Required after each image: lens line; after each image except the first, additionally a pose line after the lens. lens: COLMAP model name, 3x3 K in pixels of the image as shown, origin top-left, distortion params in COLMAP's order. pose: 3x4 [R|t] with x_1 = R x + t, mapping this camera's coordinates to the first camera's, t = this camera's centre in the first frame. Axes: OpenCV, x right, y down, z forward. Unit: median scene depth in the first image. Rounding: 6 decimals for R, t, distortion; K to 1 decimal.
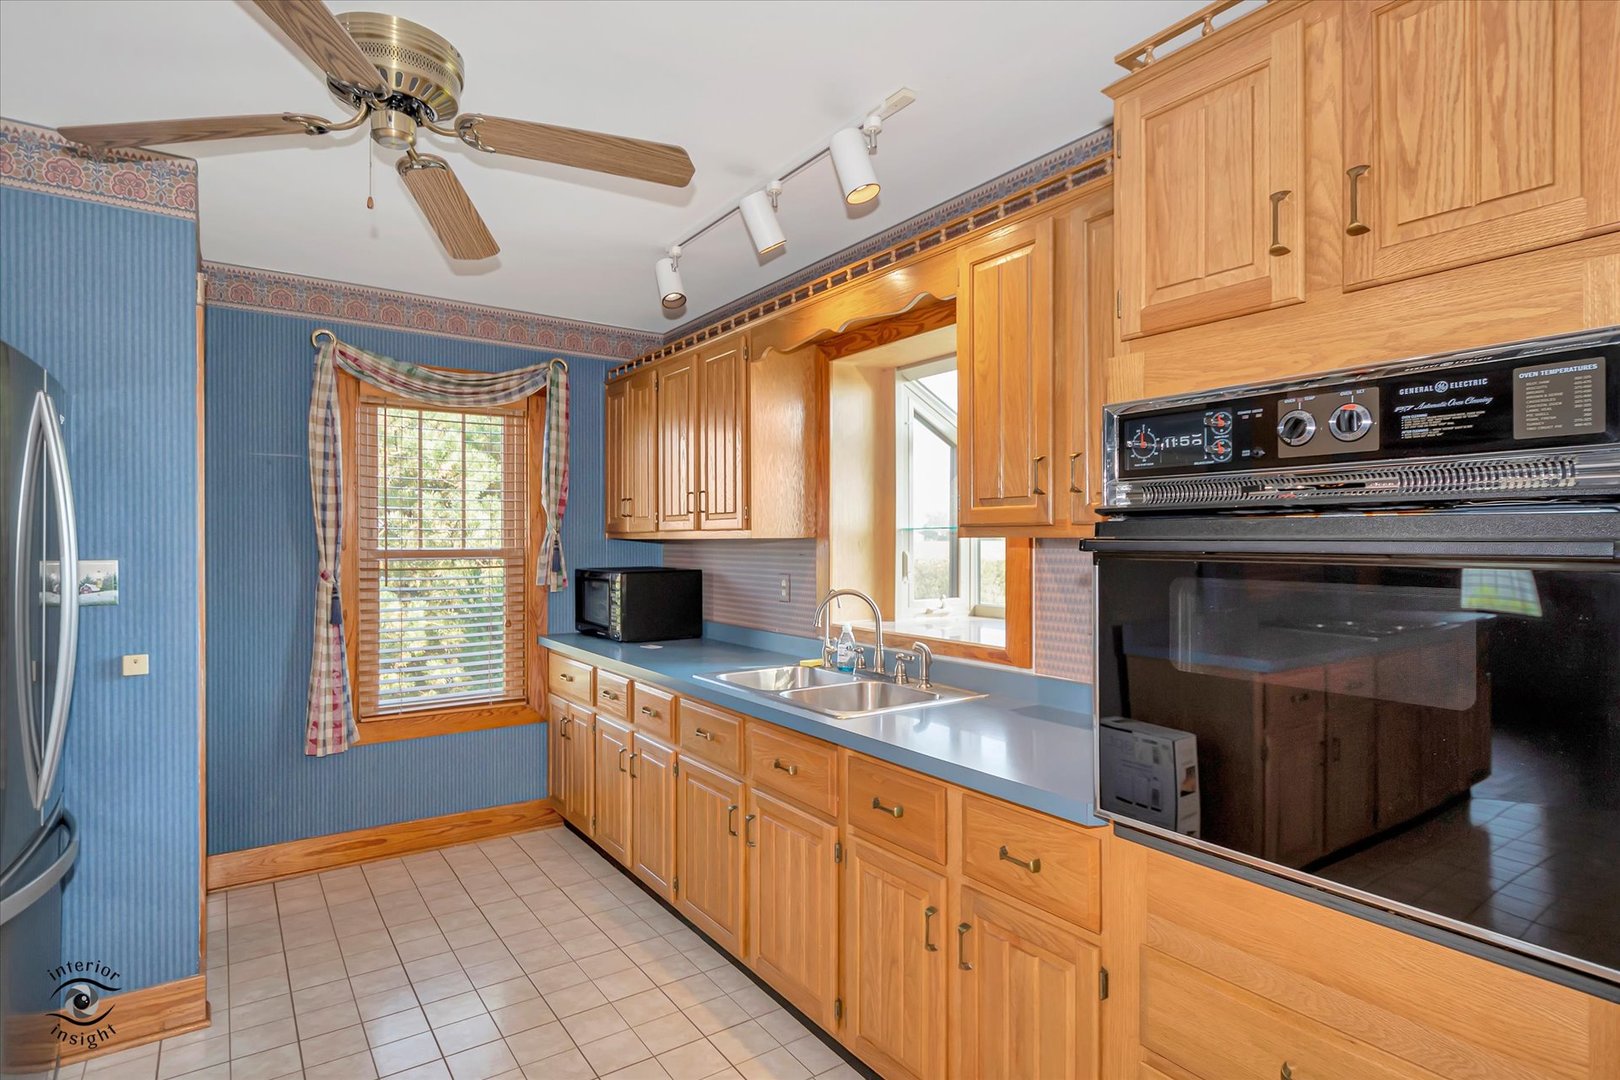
lens RADIAL K [[835.0, 0, 810.3], [0, 835.0, 538.8], [0, 0, 1]] dist [-0.000060, 0.000051]
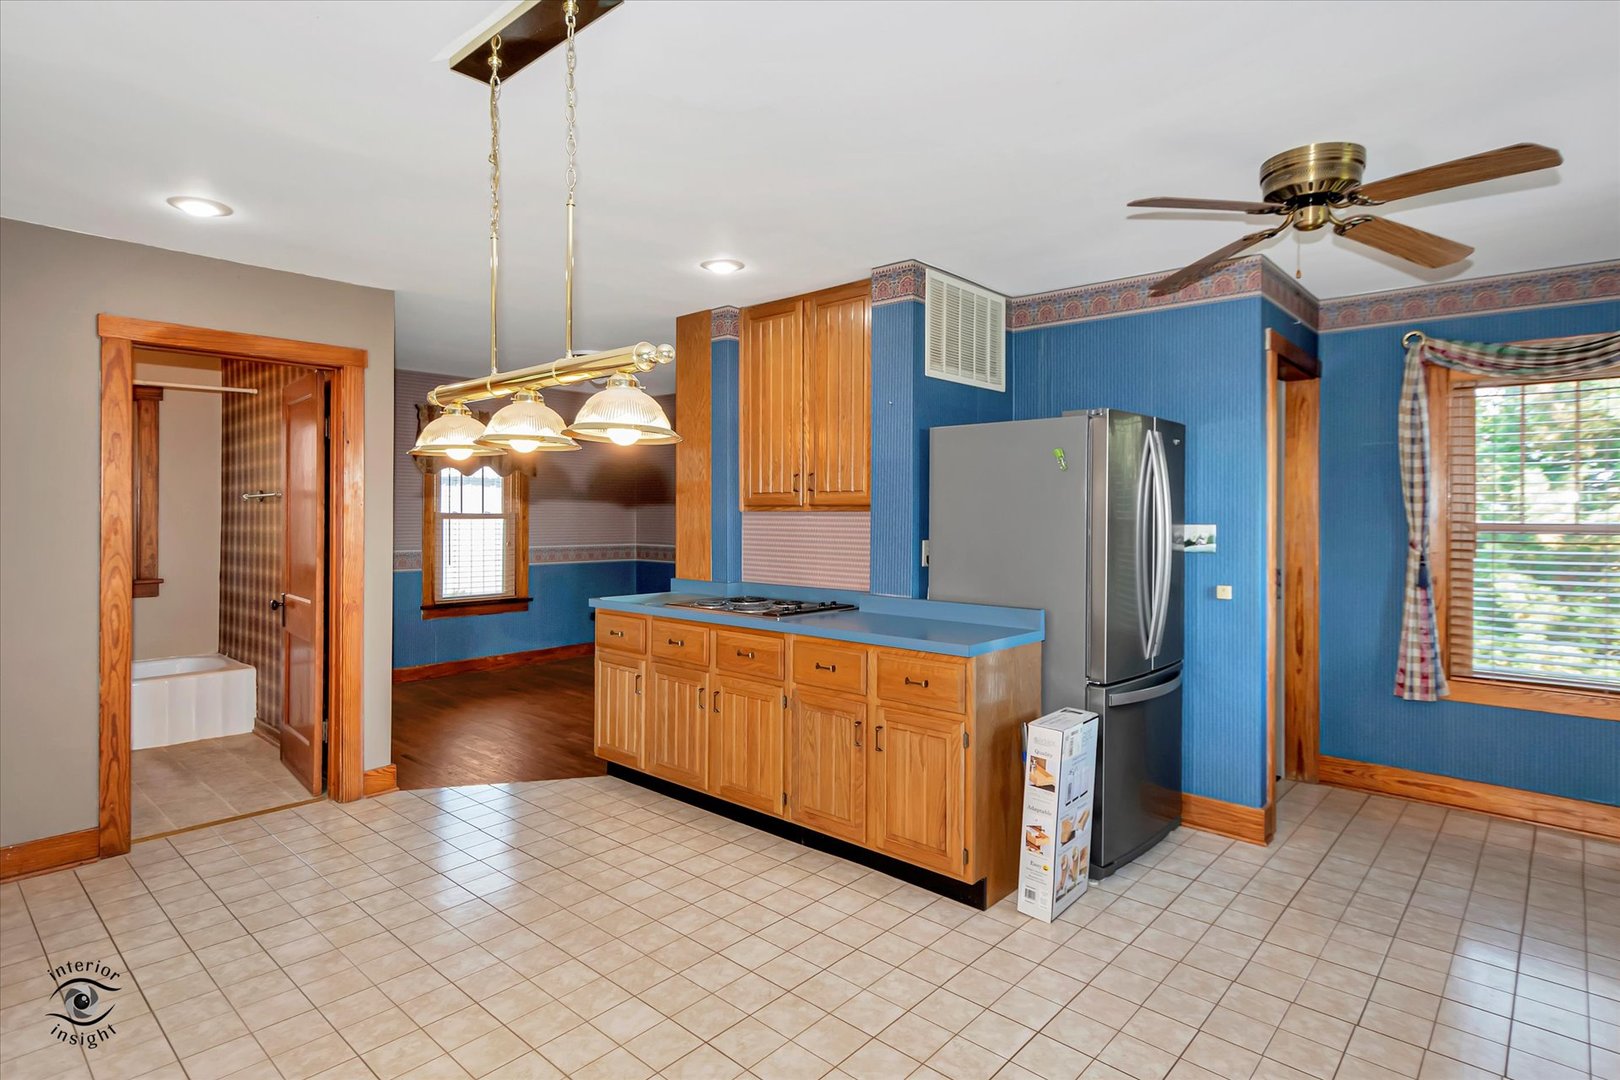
lens RADIAL K [[835.0, 0, 823.7], [0, 835.0, 509.4], [0, 0, 1]] dist [-0.000060, 0.000051]
pose [[0.230458, -0.003075, -0.973077, 0.353981], [-0.003372, 0.999986, -0.003959, 0.002971], [0.973077, 0.004193, 0.230444, -0.059567]]
